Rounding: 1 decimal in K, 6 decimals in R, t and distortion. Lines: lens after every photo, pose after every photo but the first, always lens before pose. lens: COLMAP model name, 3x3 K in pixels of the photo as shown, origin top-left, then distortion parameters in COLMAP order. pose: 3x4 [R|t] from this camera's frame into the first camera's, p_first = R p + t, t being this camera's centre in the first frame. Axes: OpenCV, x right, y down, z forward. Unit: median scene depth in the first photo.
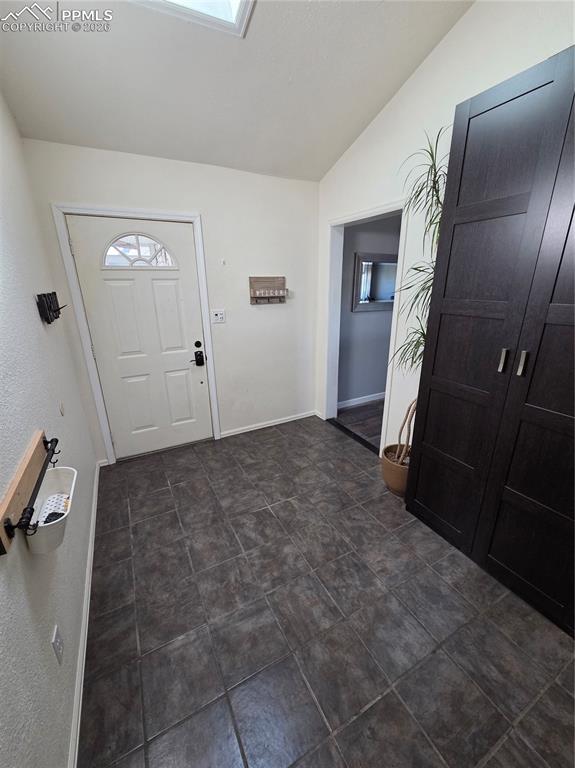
lens RADIAL K [[310.9, 0, 285.1], [0, 310.9, 384.8], [0, 0, 1]] dist [-0.001404, -0.000050]
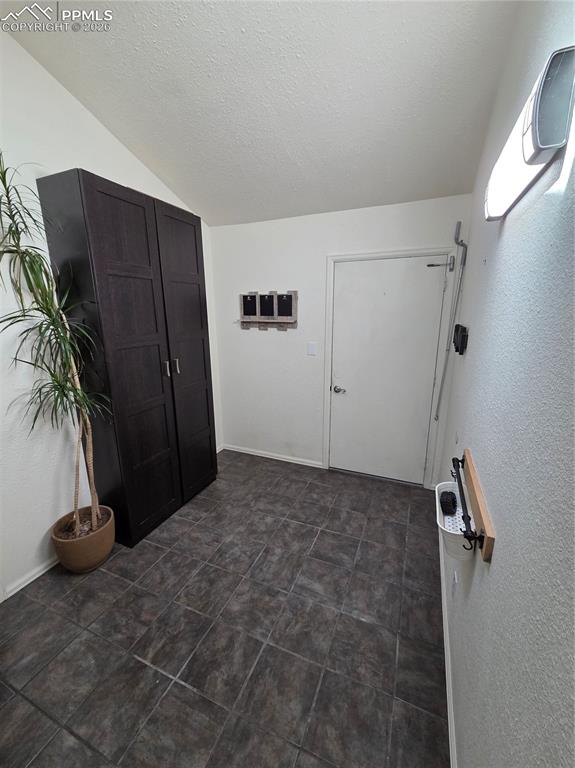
lens RADIAL K [[310.9, 0, 286.4], [0, 310.9, 384.0], [0, 0, 1]] dist [-0.001404, -0.000050]
pose [[-0.625574, -0.163371, 0.762868, -0.760704], [0.264163, 0.875713, 0.404159, -0.418742], [-0.734081, 0.454353, -0.504666, 1.189416]]
